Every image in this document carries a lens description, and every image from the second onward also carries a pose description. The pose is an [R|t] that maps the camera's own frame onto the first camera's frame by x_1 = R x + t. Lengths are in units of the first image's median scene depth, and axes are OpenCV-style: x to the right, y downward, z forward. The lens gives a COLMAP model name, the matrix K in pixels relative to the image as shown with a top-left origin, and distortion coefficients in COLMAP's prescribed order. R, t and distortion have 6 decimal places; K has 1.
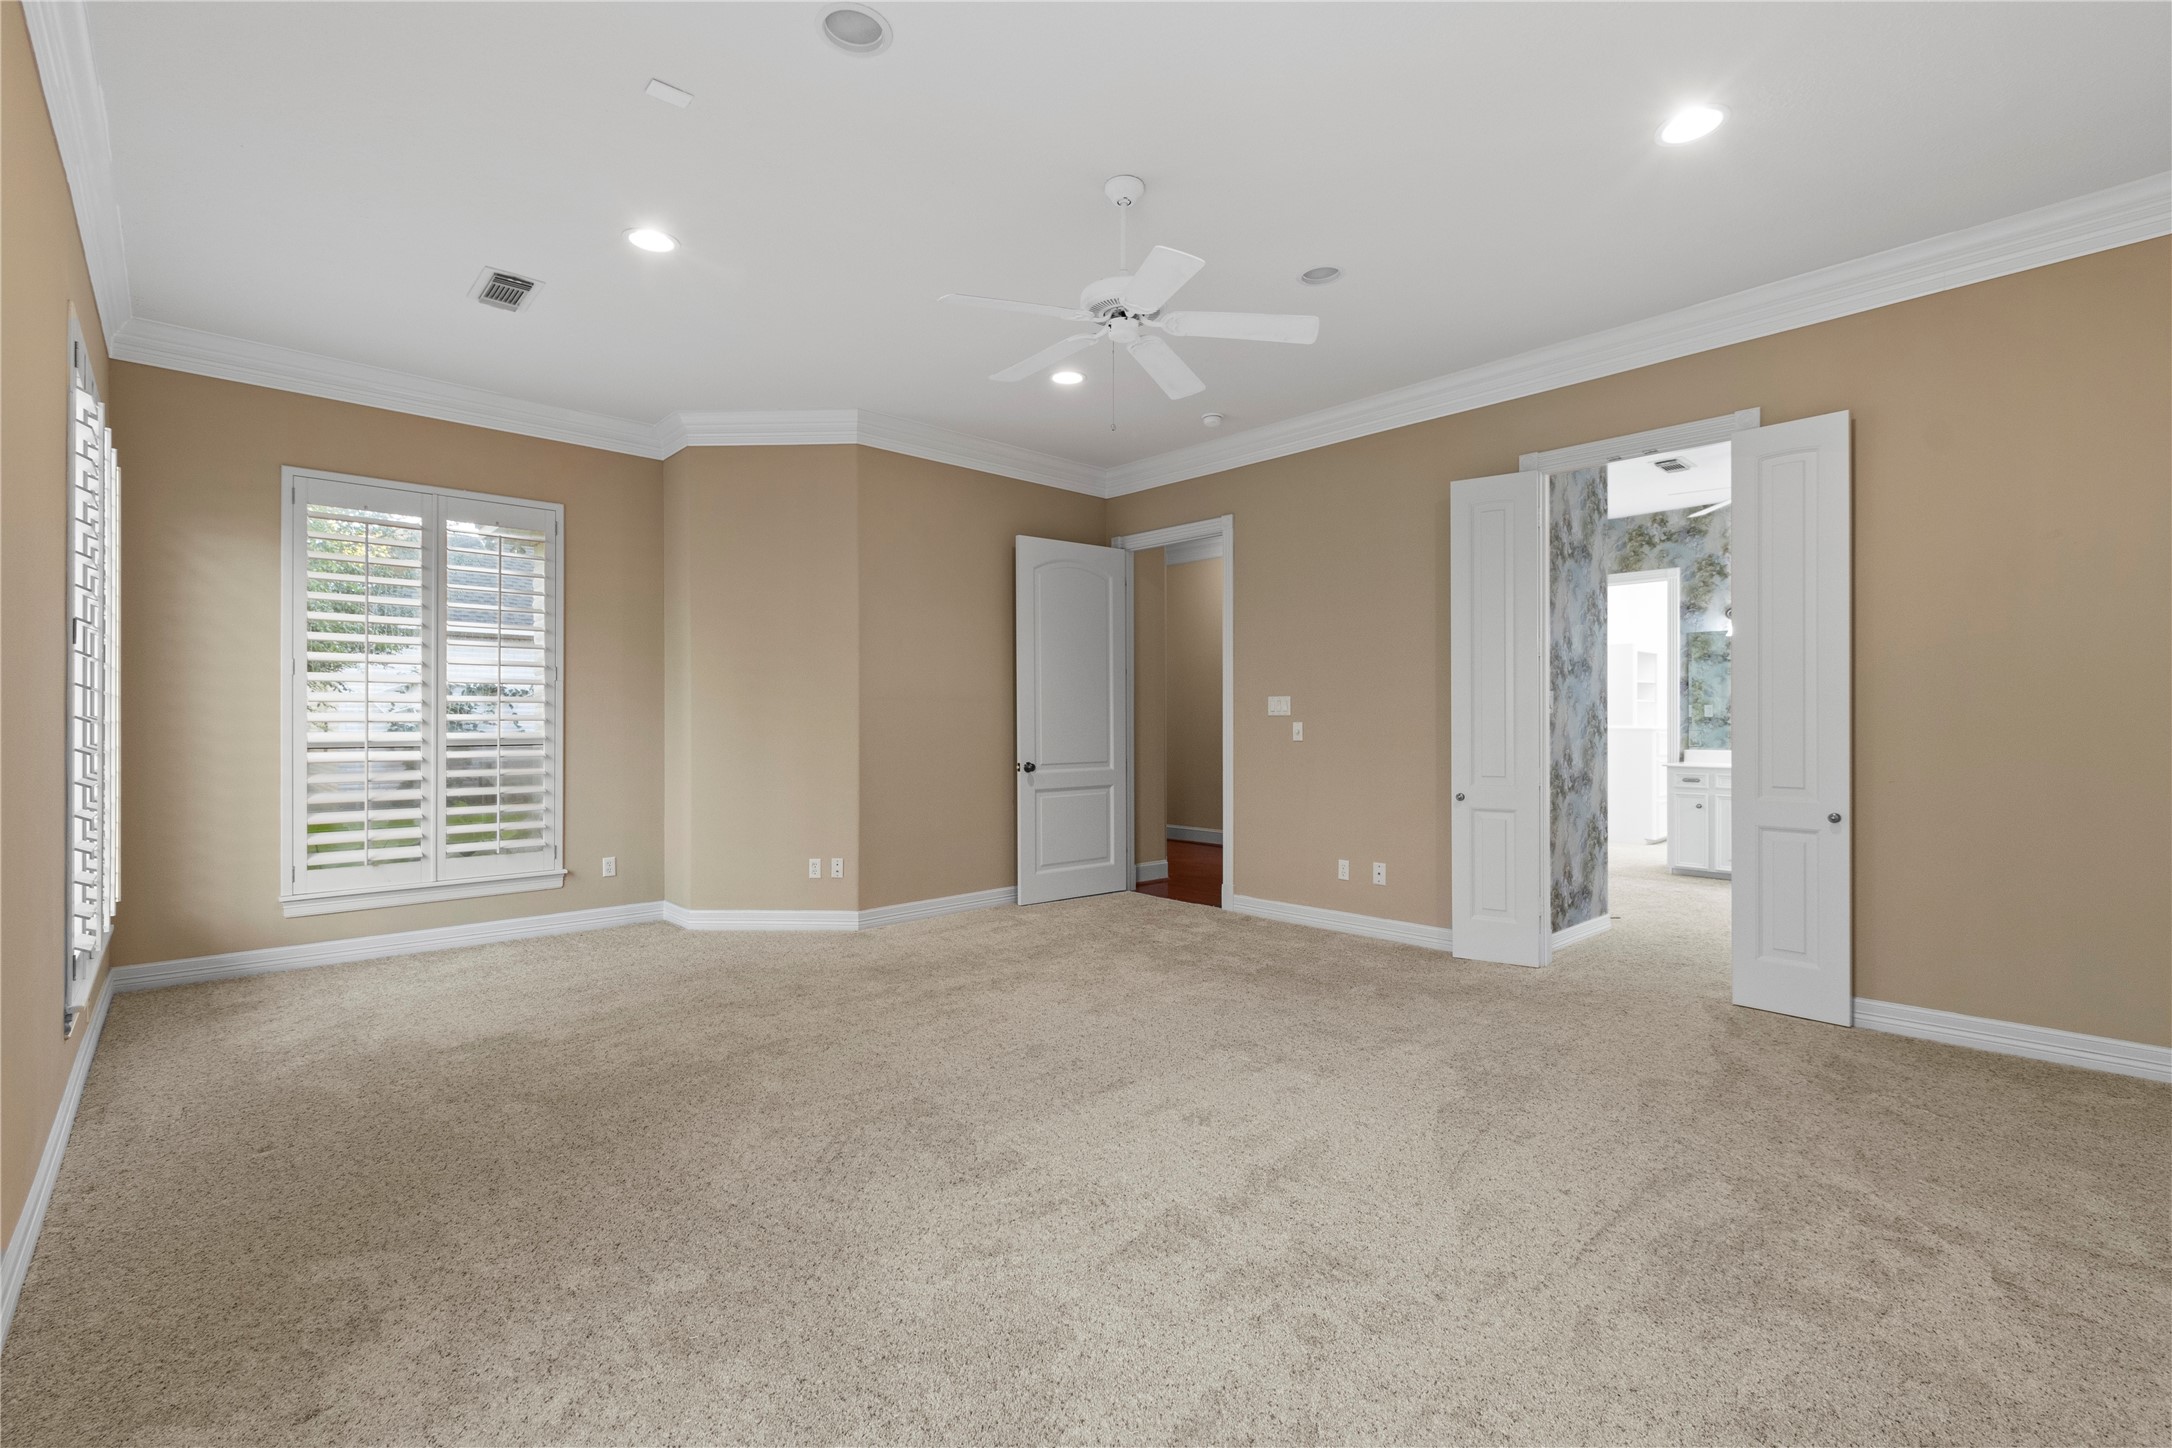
lens RADIAL K [[956.9, 0, 1091.2], [0, 956.9, 725.3], [0, 0, 1]] dist [0.003760, -0.001897]
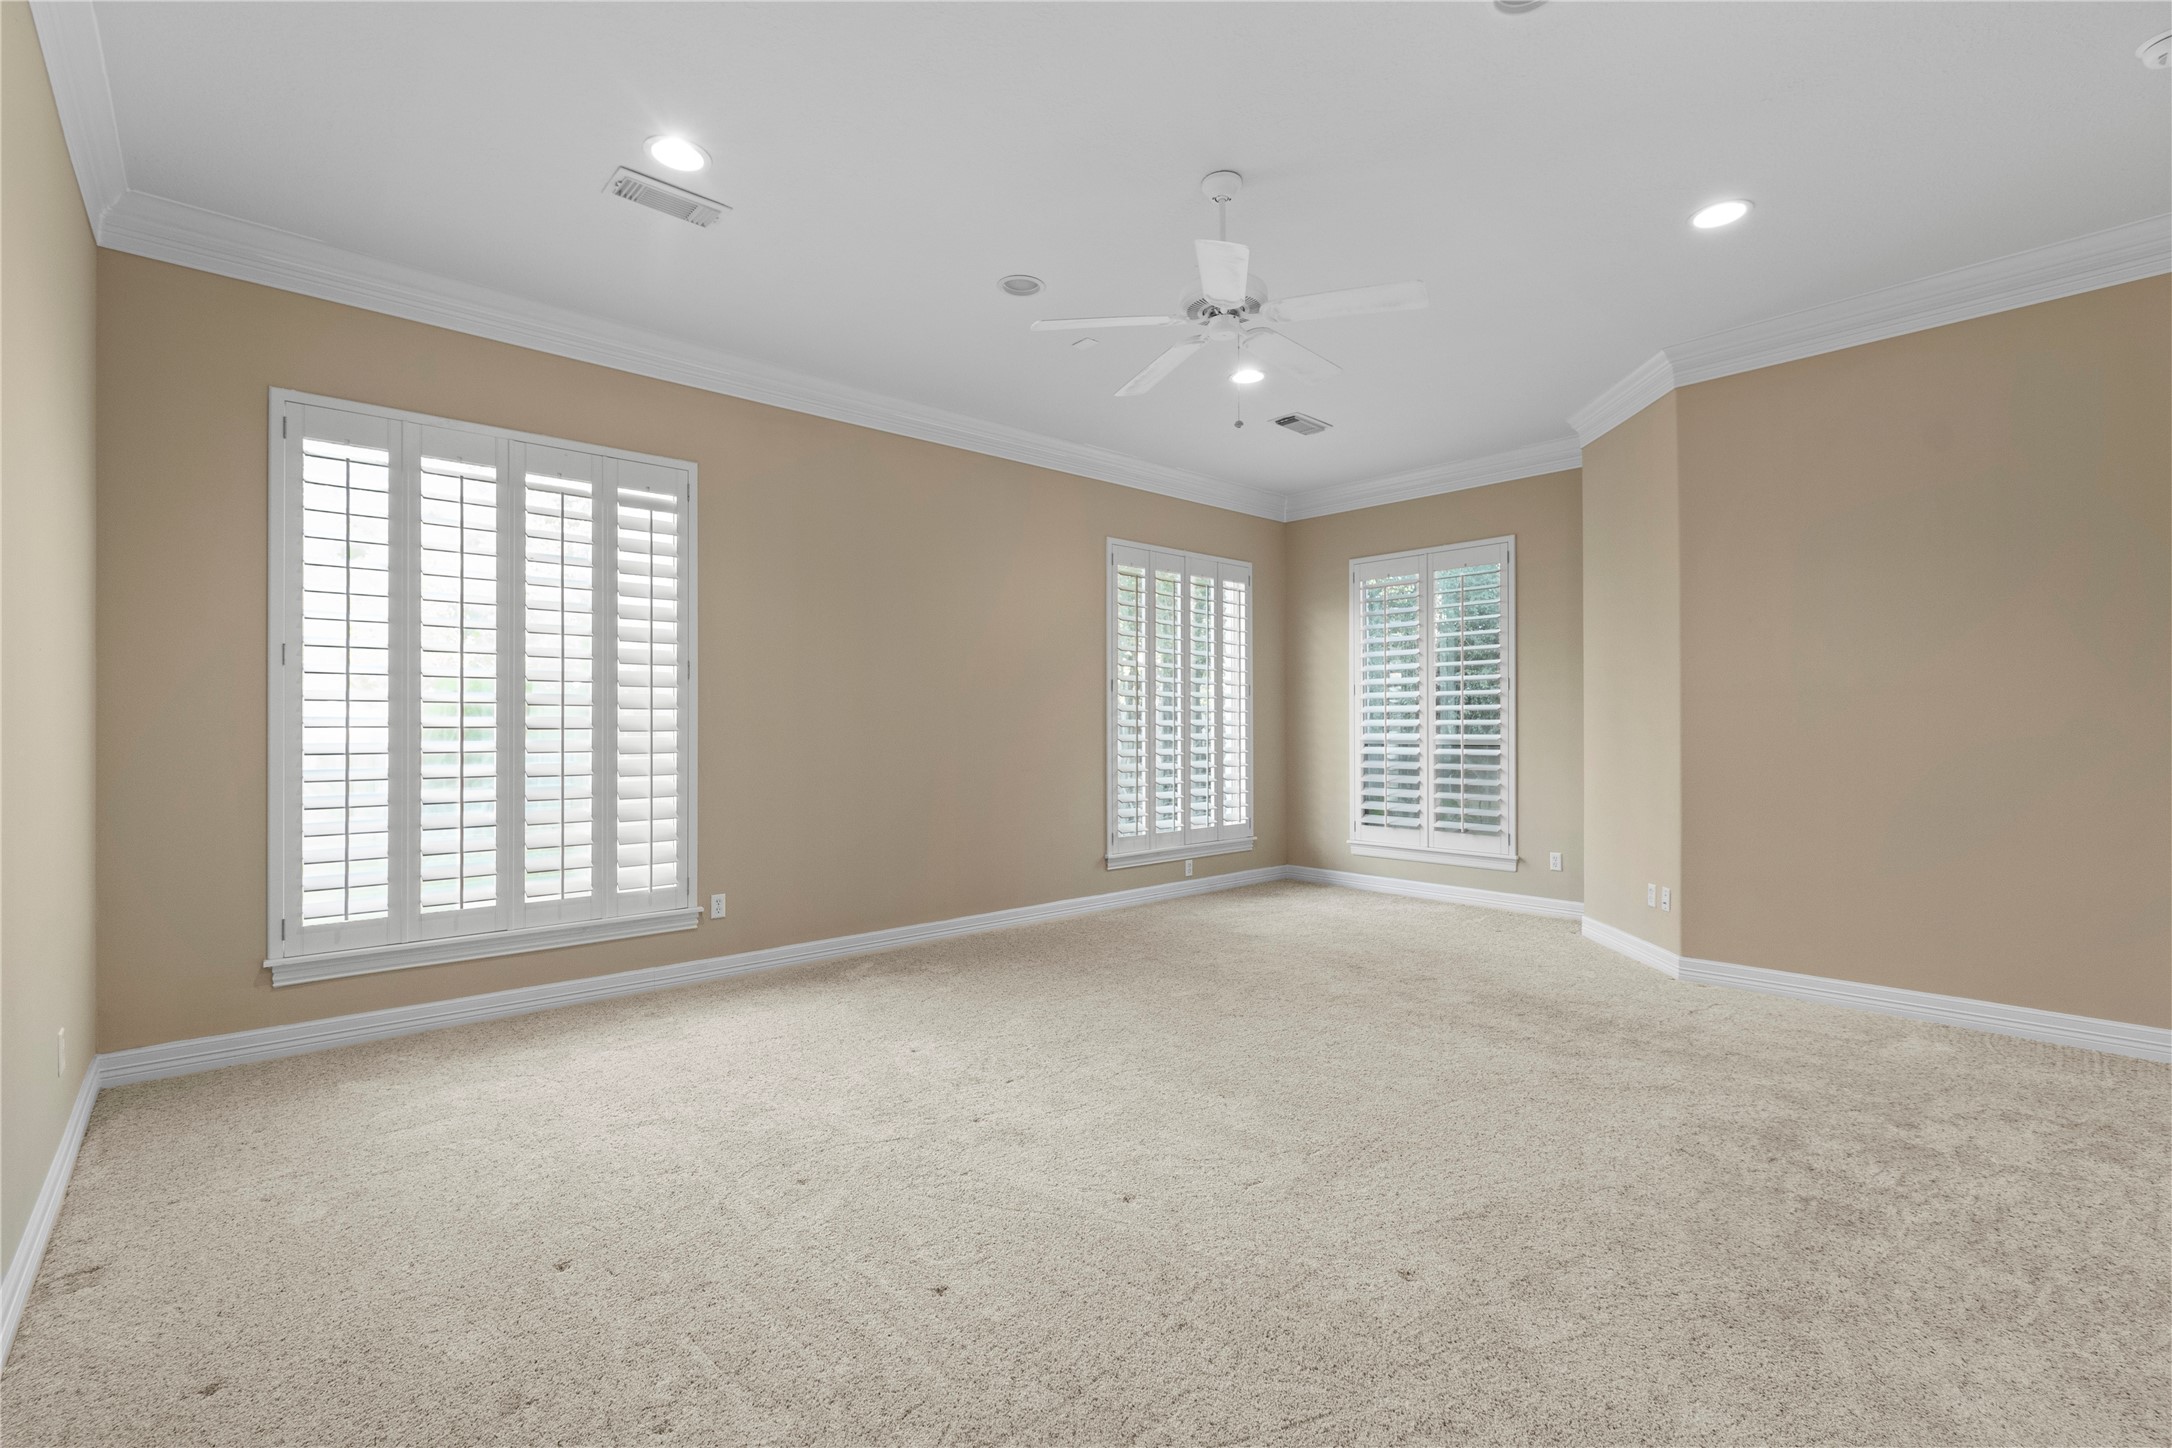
lens RADIAL K [[956.9, 0, 1095.3], [0, 956.9, 720.6], [0, 0, 1]] dist [0.003760, -0.001897]
pose [[-0.019421, -0.010137, -0.999760, 0.716519], [0.001139, 0.999948, -0.010161, 0.001638], [0.999811, -0.001336, -0.019409, 0.630853]]
